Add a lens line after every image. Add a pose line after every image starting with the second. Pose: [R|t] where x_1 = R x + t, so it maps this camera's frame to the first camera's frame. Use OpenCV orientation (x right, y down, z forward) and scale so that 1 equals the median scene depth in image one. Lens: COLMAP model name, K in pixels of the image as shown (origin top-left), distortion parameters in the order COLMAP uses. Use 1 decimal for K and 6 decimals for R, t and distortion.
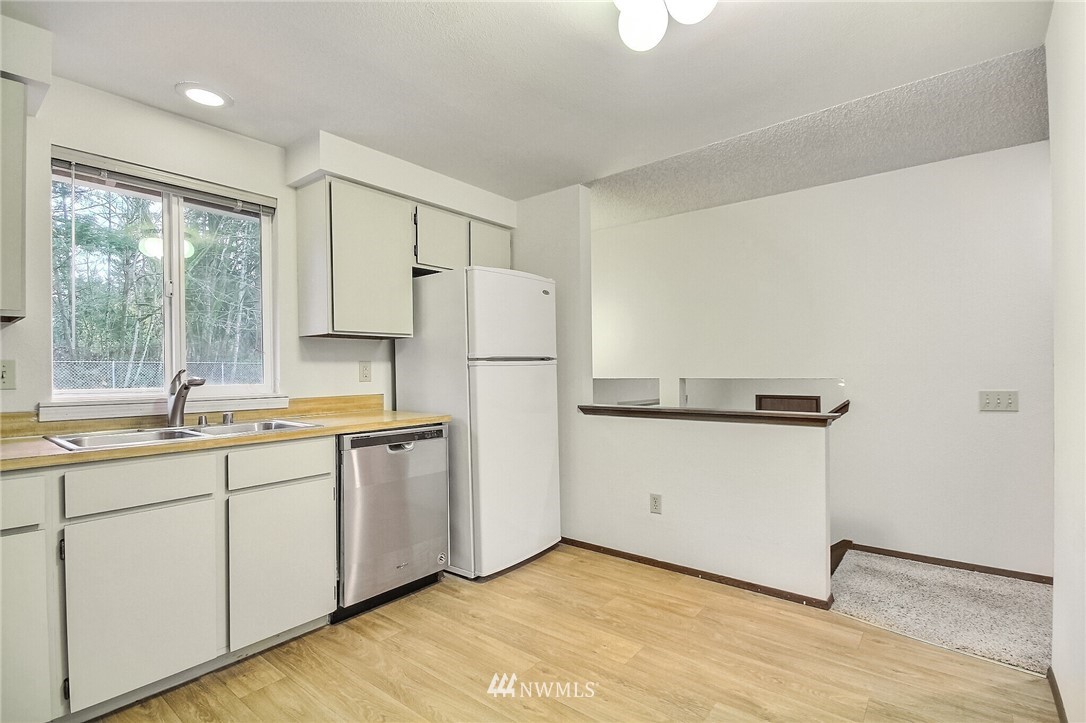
lens RADIAL K [[511.1, 0, 547.5], [0, 511.1, 366.4], [0, 0, 1]] dist [-0.002584, -0.000535]
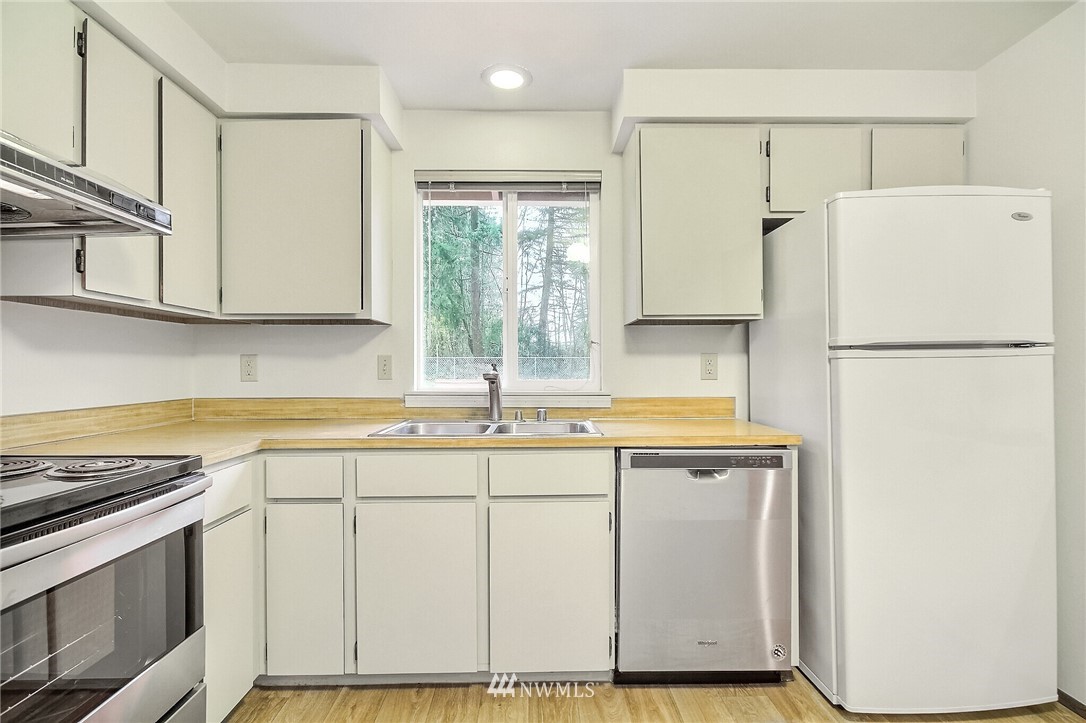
lens RADIAL K [[537.7, 0, 549.4], [0, 537.7, 367.5], [0, 0, 1]] dist [-0.000928, -0.001159]
pose [[0.639700, 0.007556, -0.768588, 0.136426], [0.002587, 0.999925, 0.011984, 0.001020], [0.768620, -0.009654, 0.639632, 0.347211]]
